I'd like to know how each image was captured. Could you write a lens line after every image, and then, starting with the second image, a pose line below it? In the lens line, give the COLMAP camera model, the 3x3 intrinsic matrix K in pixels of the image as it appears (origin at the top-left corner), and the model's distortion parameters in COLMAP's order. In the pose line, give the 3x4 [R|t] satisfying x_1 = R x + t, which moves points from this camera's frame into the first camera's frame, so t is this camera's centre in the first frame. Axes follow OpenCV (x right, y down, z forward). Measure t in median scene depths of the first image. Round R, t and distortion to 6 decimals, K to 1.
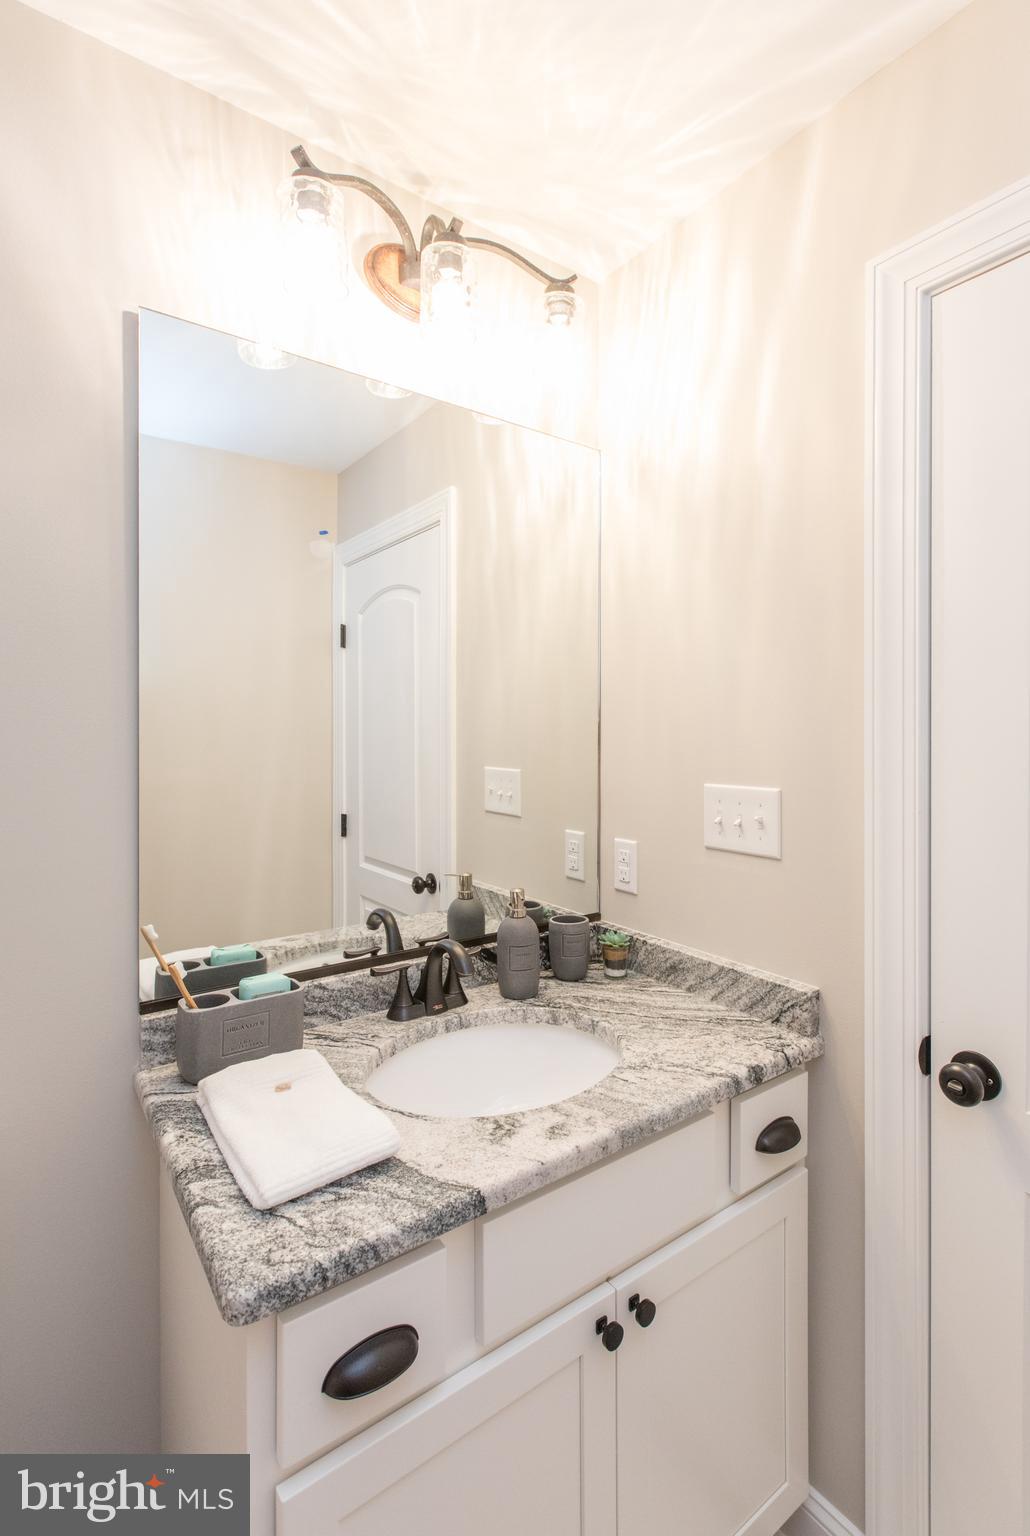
lens RADIAL K [[735.7, 0, 520.0], [0, 735.7, 753.7], [0, 0, 1]] dist [-0.000687, -0.000536]
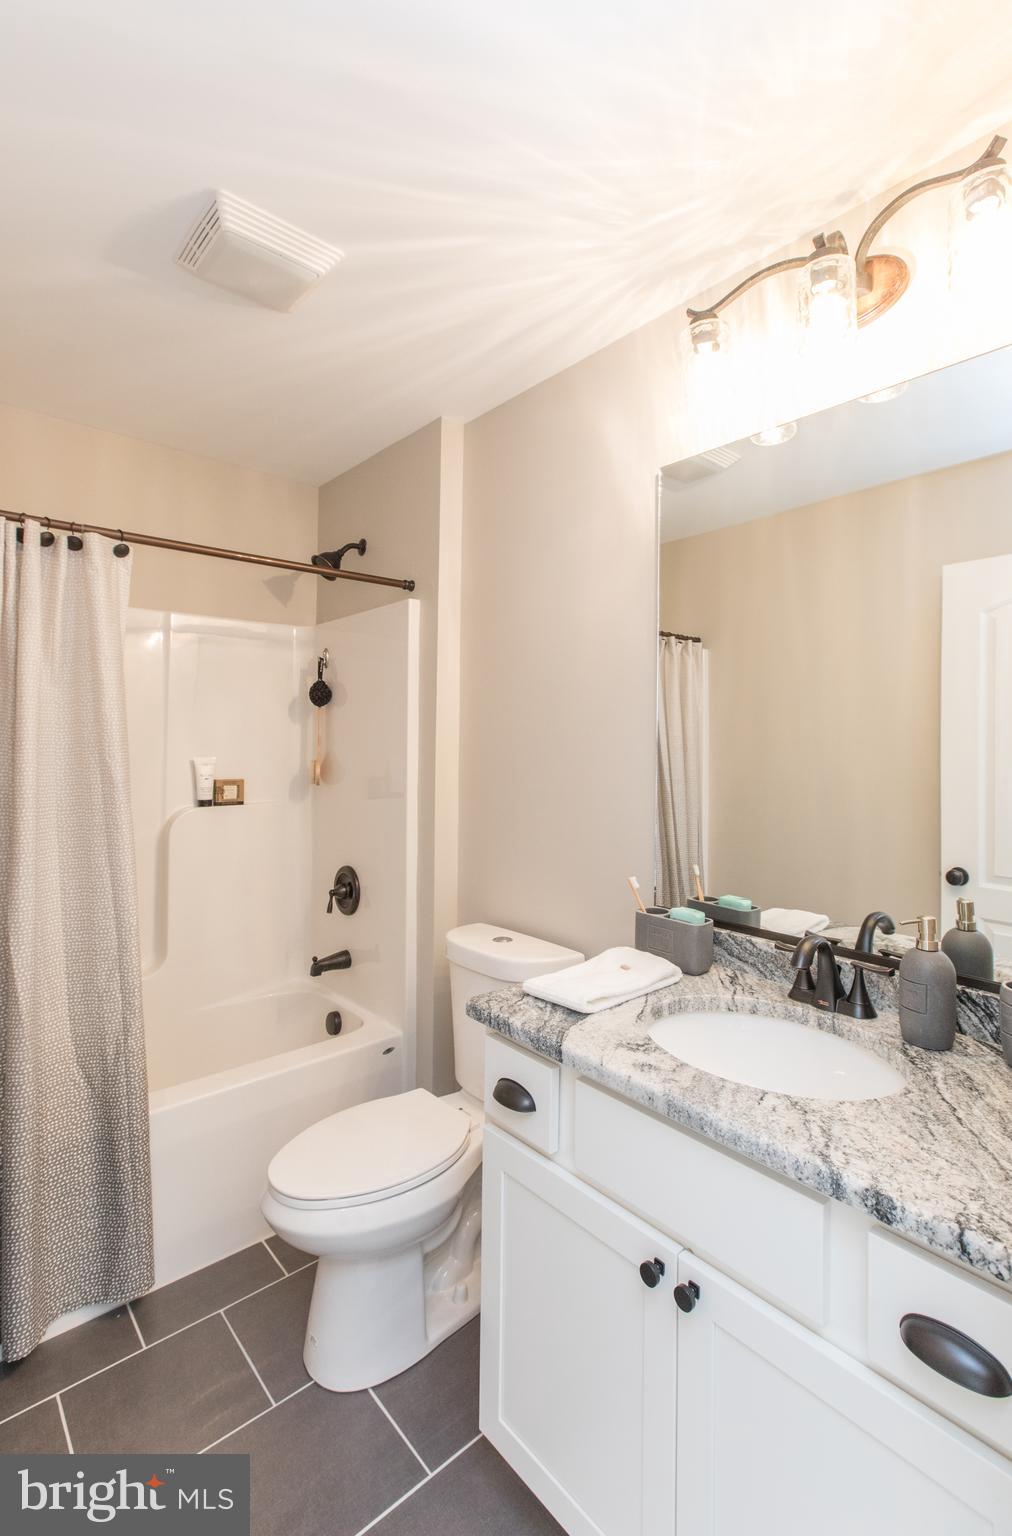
lens RADIAL K [[671.4, 0, 510.8], [0, 671.4, 762.3], [0, 0, 1]] dist [-0.005757, -0.000830]
pose [[0.082448, 0.027082, -0.996227, 0.961980], [-0.043857, 0.998761, 0.023521, 0.012089], [0.995630, 0.041752, 0.083533, 0.602126]]
